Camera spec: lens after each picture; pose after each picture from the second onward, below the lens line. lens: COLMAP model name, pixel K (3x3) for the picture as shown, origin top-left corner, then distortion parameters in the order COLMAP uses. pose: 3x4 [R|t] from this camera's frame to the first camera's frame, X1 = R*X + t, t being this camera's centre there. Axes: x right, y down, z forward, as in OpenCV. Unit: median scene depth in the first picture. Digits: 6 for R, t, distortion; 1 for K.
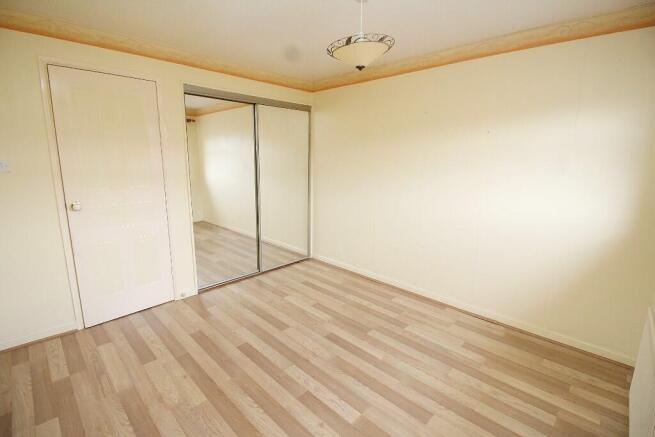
lens RADIAL K [[295.8, 0, 324.5], [0, 295.8, 218.1], [0, 0, 1]] dist [-0.018216, -0.000452]
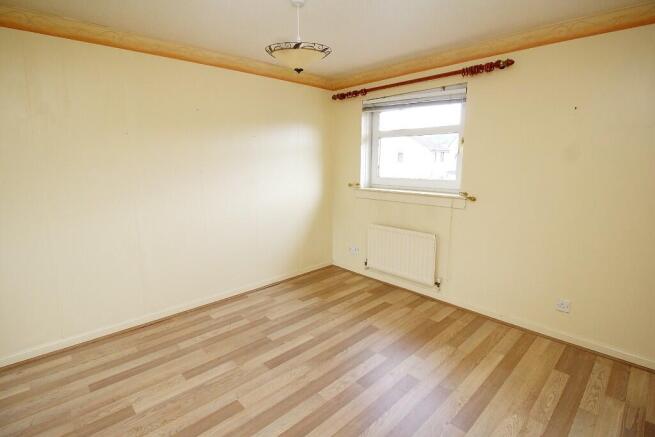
lens RADIAL K [[295.8, 0, 328.2], [0, 295.8, 225.5], [0, 0, 1]] dist [-0.018216, -0.000452]
pose [[0.071009, -0.226662, 0.971382, -0.693965], [0.203220, 0.956702, 0.208381, -0.135935], [-0.976555, 0.182607, 0.113996, 0.631111]]
